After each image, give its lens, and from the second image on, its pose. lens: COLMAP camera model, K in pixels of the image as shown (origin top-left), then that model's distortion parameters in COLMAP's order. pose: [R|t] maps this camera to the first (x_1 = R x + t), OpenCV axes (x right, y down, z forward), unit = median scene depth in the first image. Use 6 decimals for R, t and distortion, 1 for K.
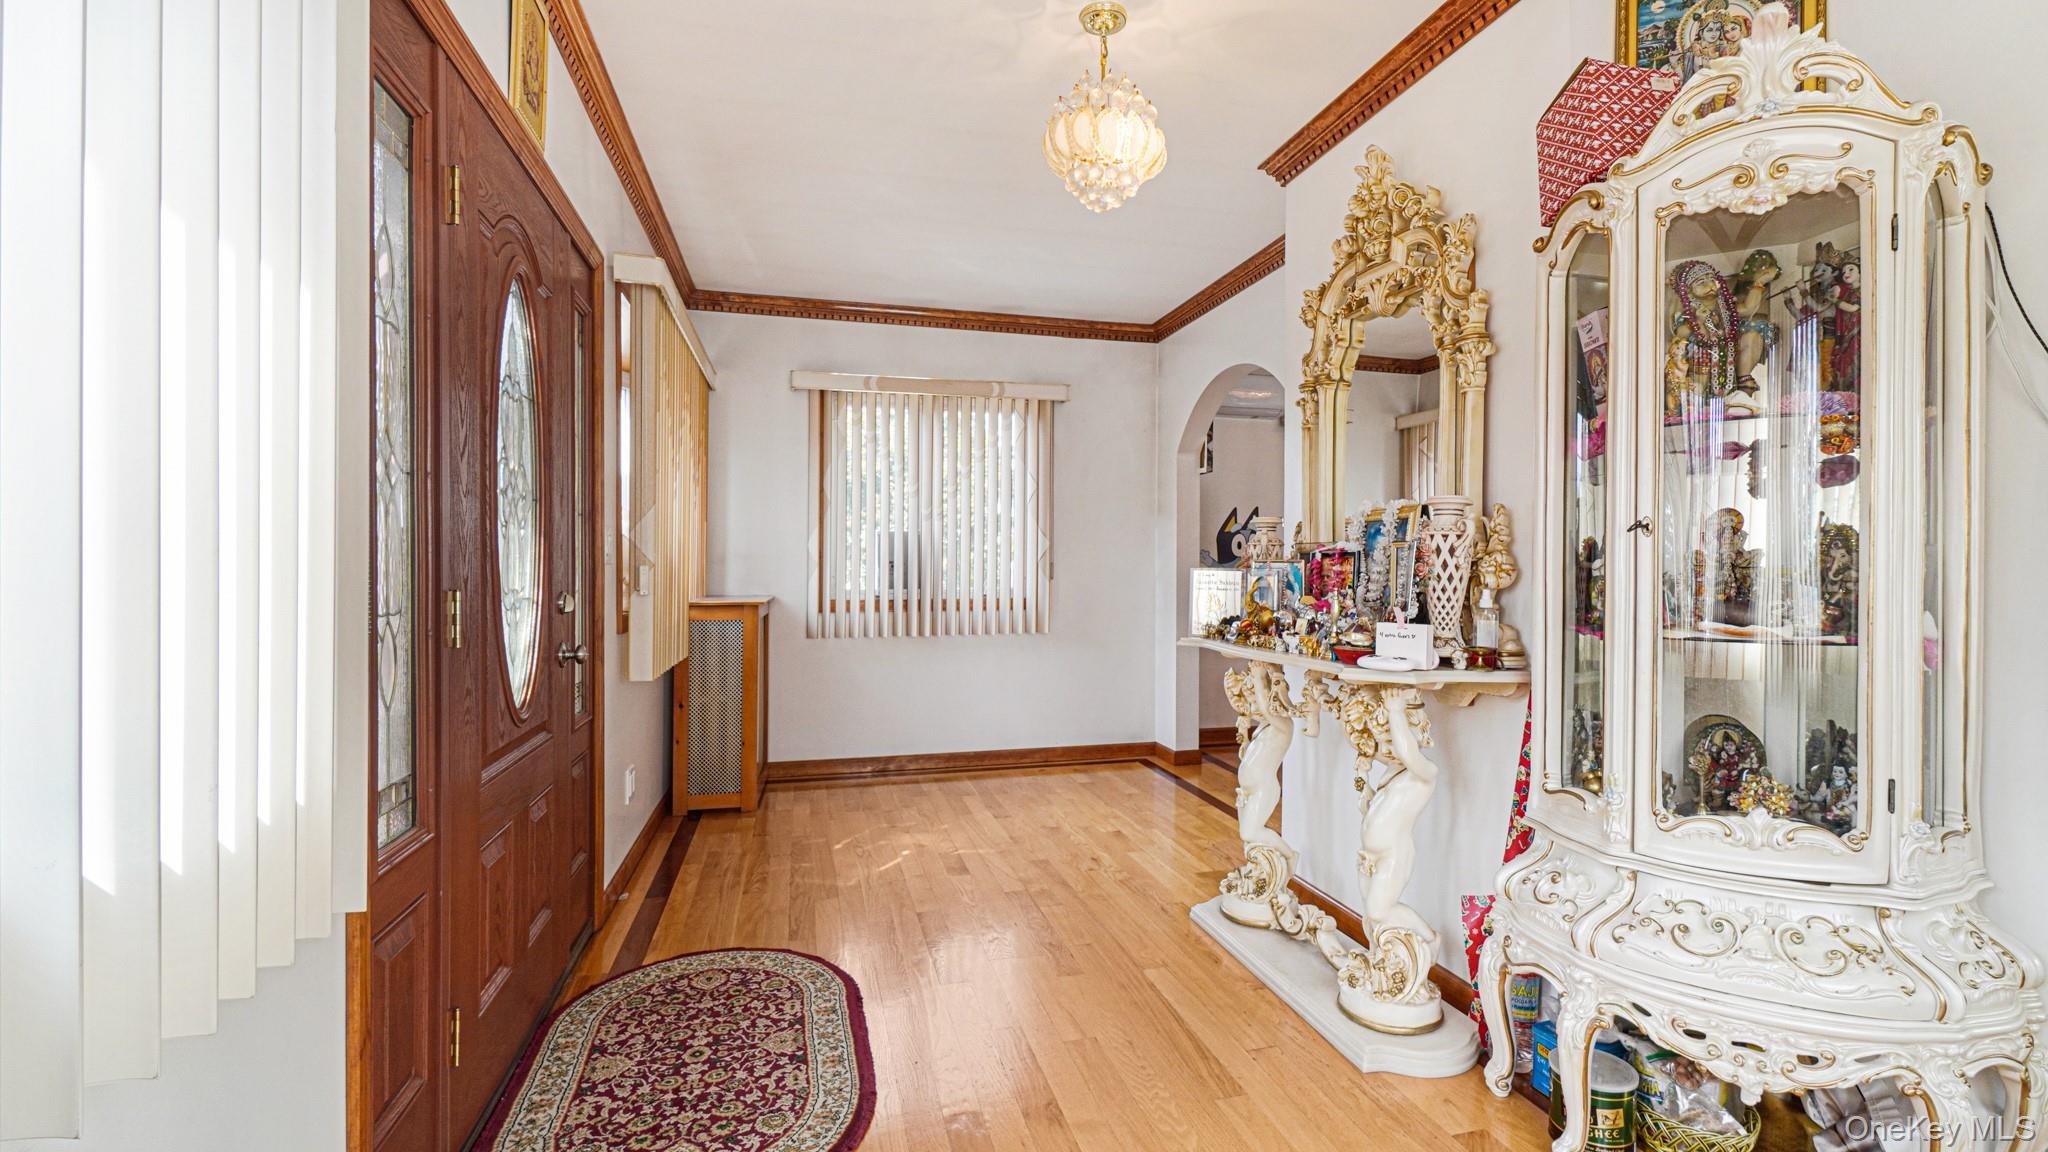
lens RADIAL K [[937.8, 0, 1024.0], [0, 937.8, 576.0], [0, 0, 1]] dist [0.000354, 0.000266]
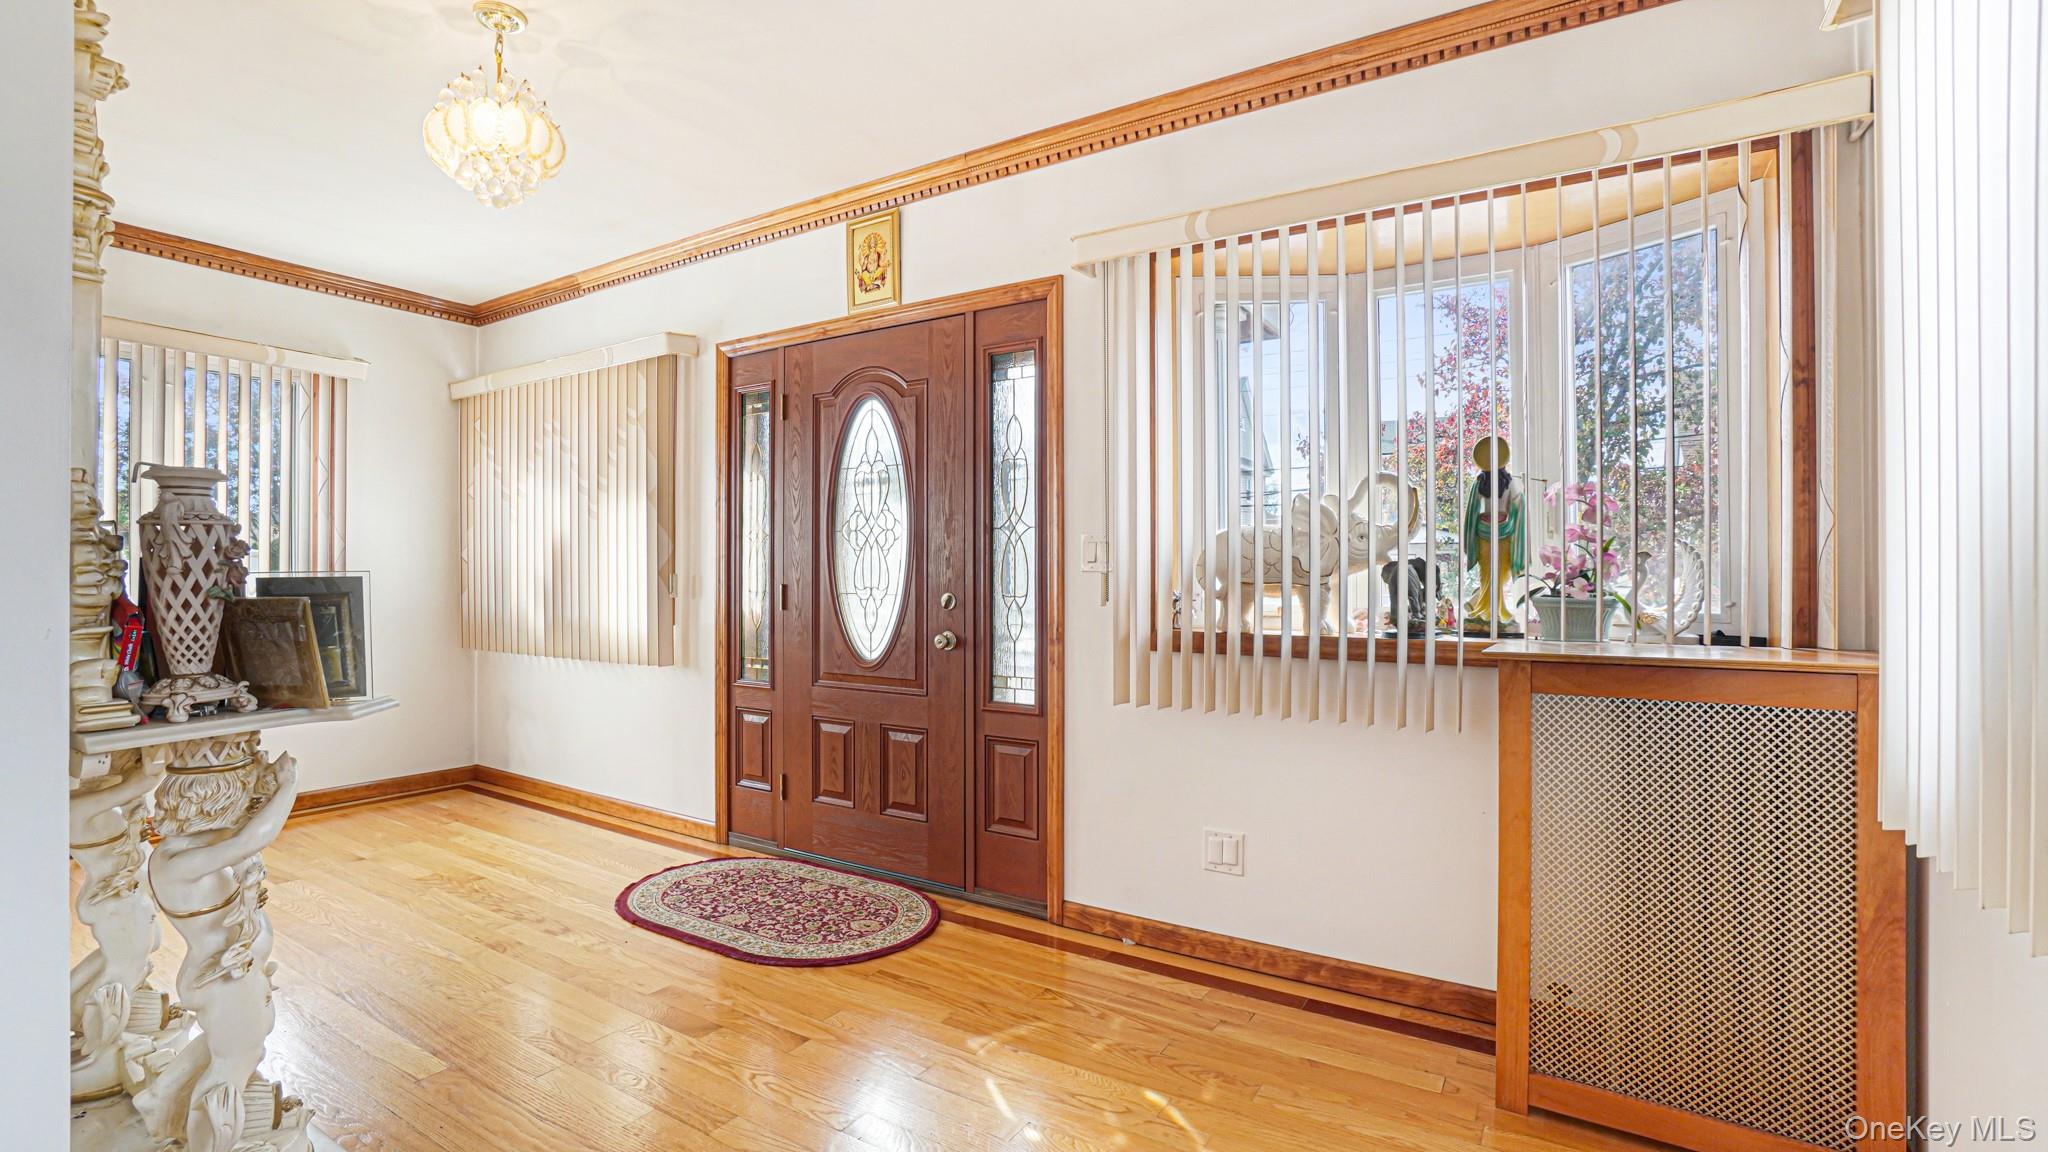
lens RADIAL K [[937.8, 0, 1024.0], [0, 937.8, 576.0], [0, 0, 1]] dist [0.000354, 0.000266]
pose [[-0.729166, -0.002104, -0.684334, 0.368381], [-0.006510, 0.999971, 0.003863, -0.020493], [0.684306, 0.007272, -0.729159, 2.212557]]
